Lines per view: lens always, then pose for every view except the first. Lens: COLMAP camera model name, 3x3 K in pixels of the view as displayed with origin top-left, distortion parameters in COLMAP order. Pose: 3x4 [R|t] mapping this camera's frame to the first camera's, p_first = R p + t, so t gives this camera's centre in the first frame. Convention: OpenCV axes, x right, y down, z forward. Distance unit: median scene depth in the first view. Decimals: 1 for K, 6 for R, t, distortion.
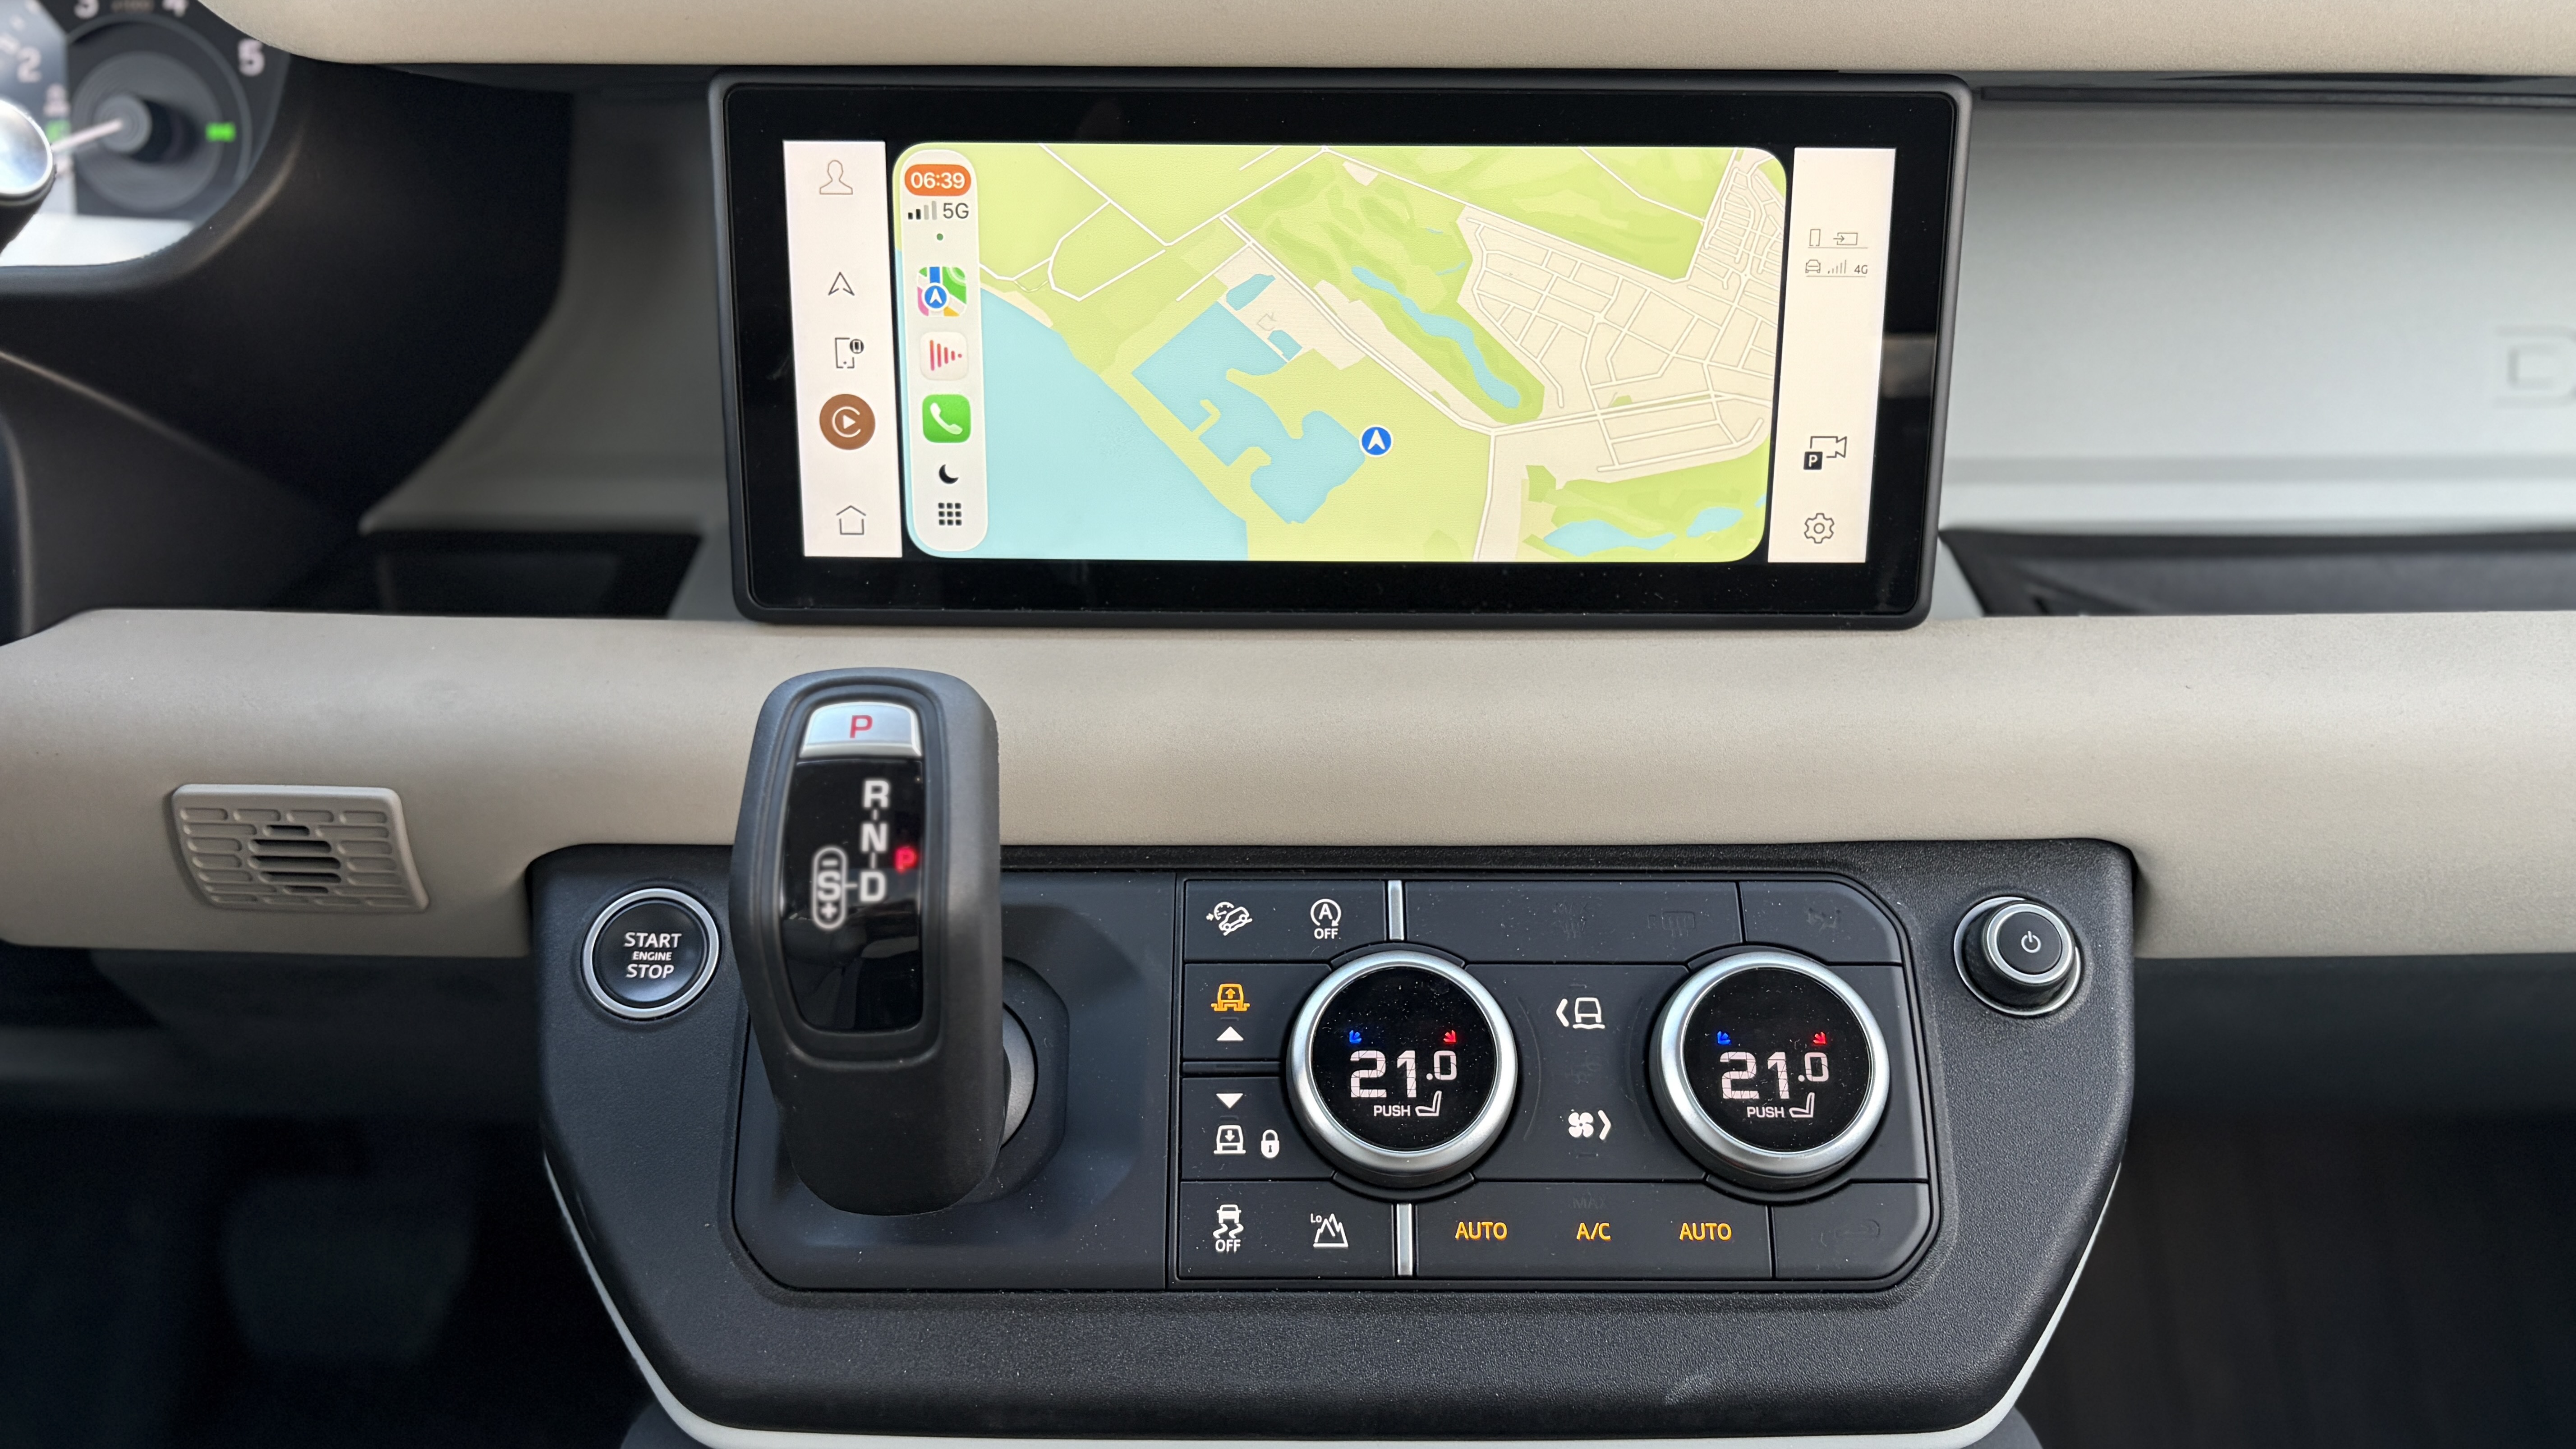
lens RADIAL K [[2062.8, 0, 1288.0], [0, 2062.8, 724.5], [0, 0, 1]] dist [0.010900, 0.001746]
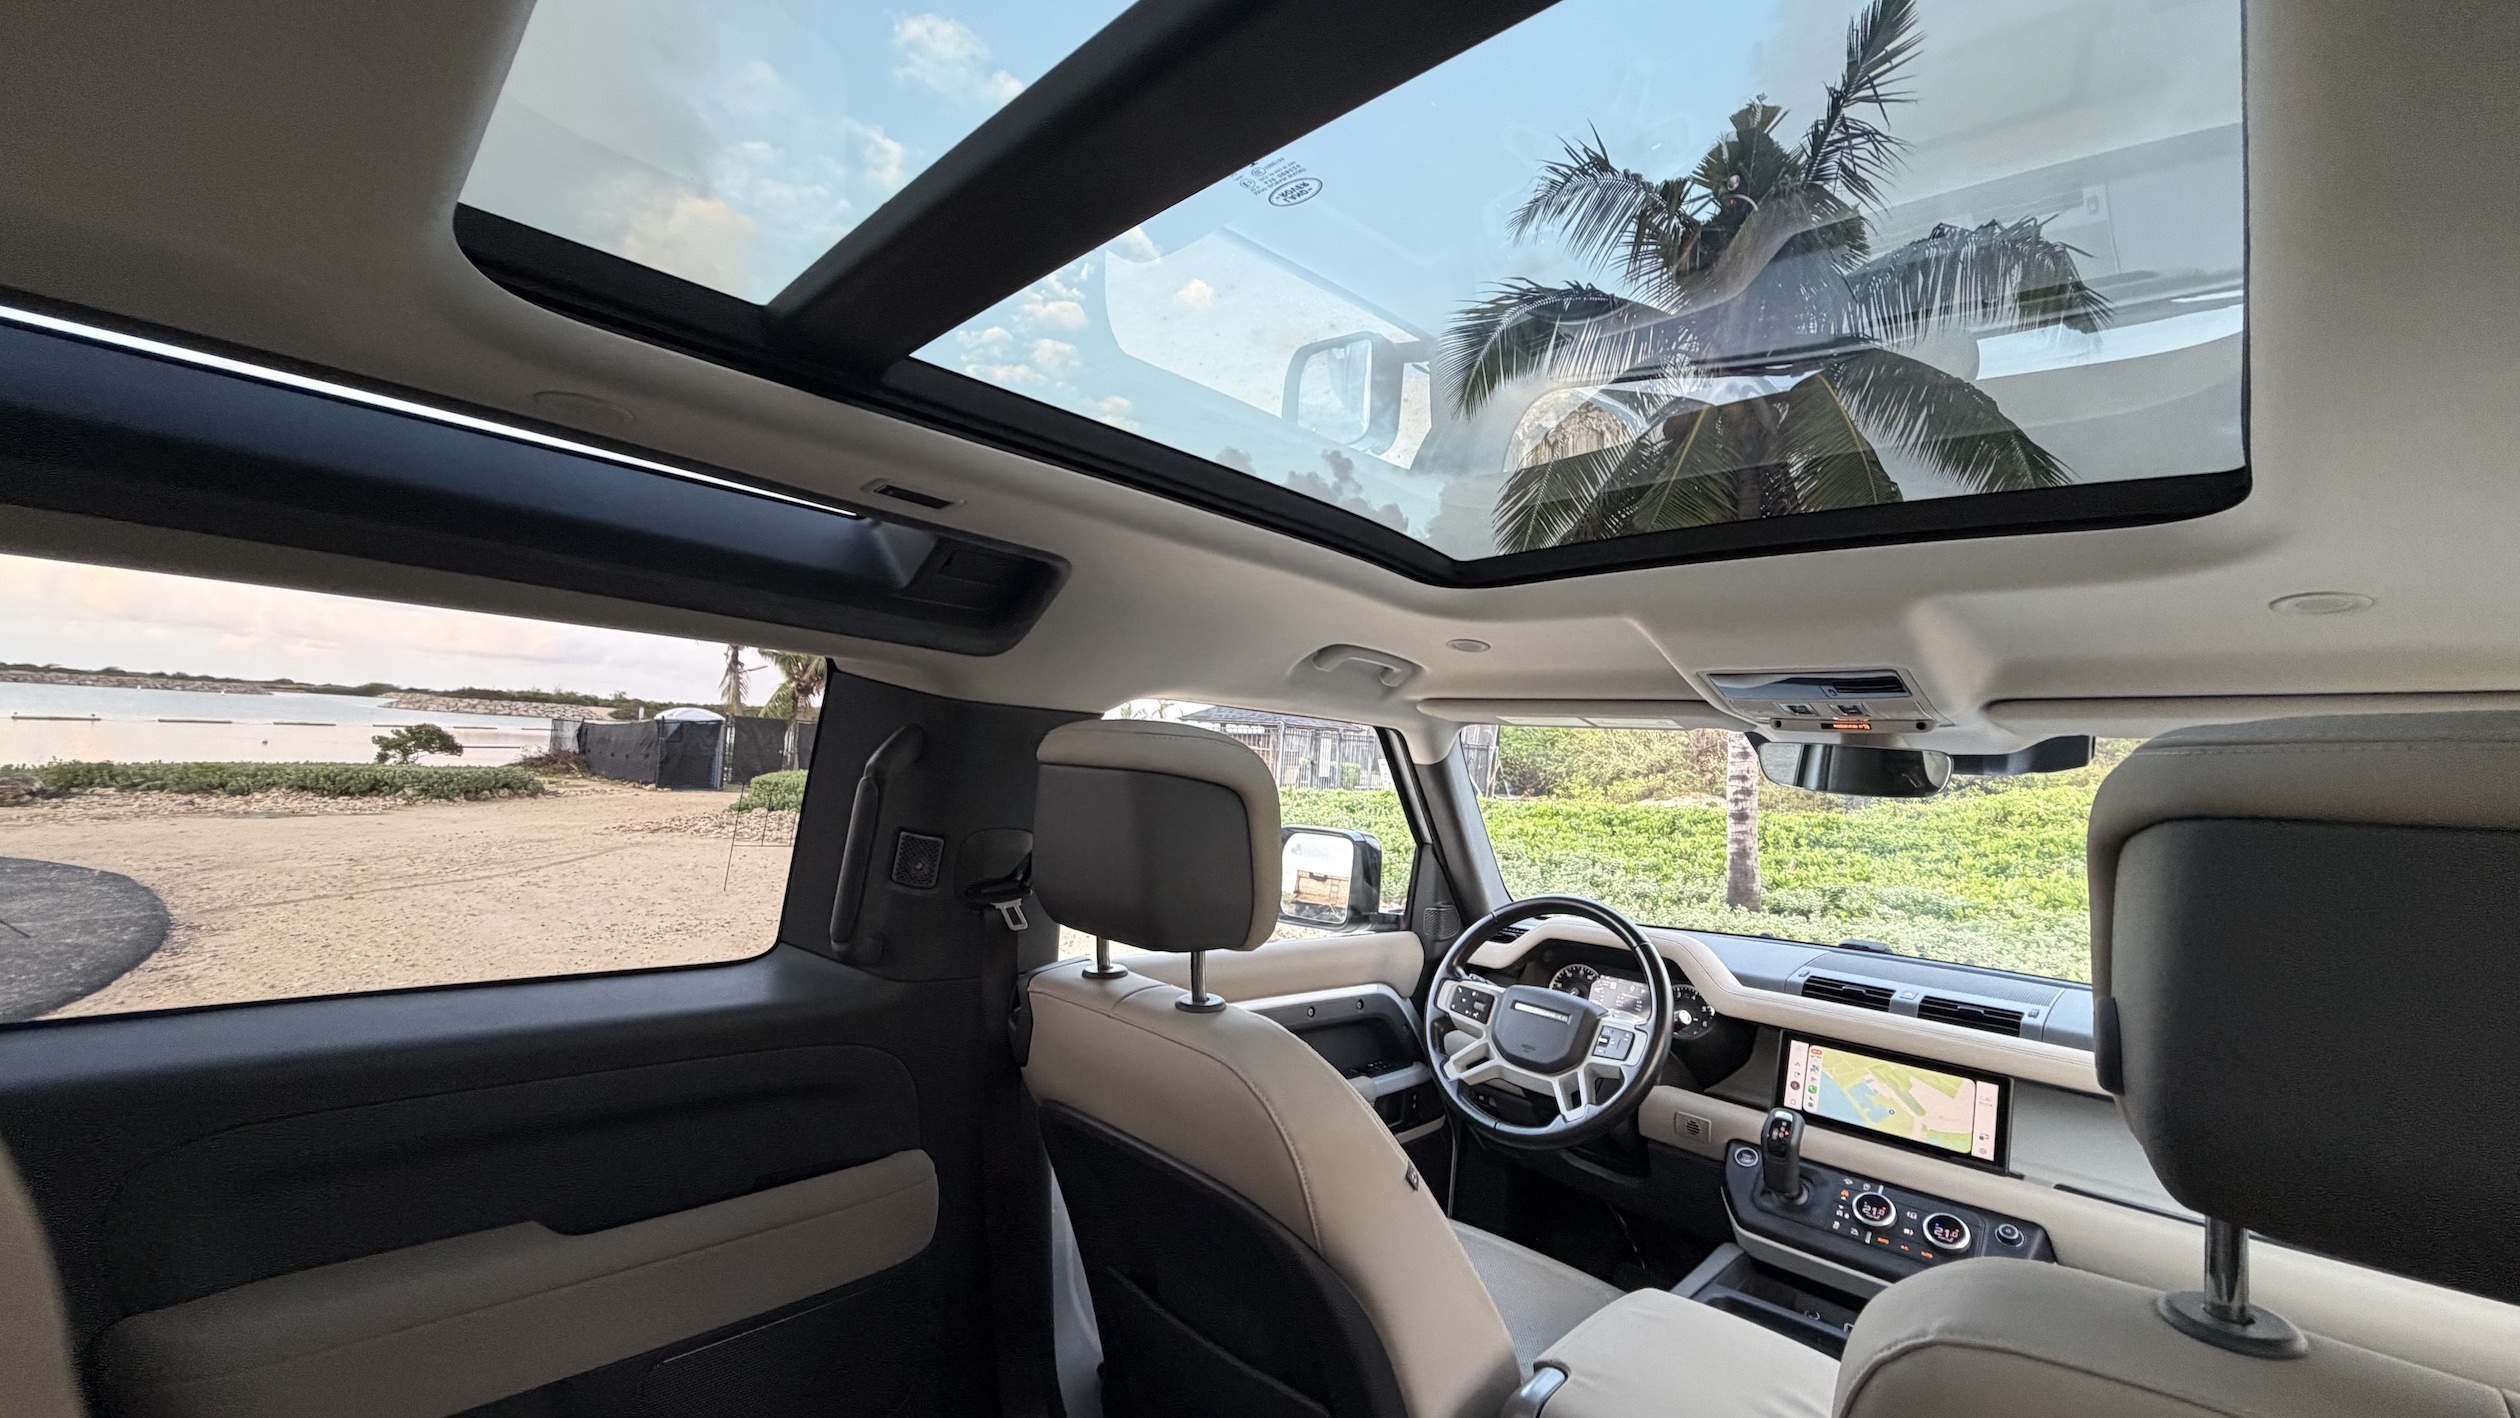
lens RADIAL K [[993.4, 0, 1260.0], [0, 993.4, 709.0], [0, 0, 1]] dist [0.000320, 0.000031]
pose [[0.704007, -0.004243, -0.710180, 0.823643], [-0.385525, 0.837534, -0.387178, 0.719364], [0.596443, 0.546368, 0.587994, -2.470553]]
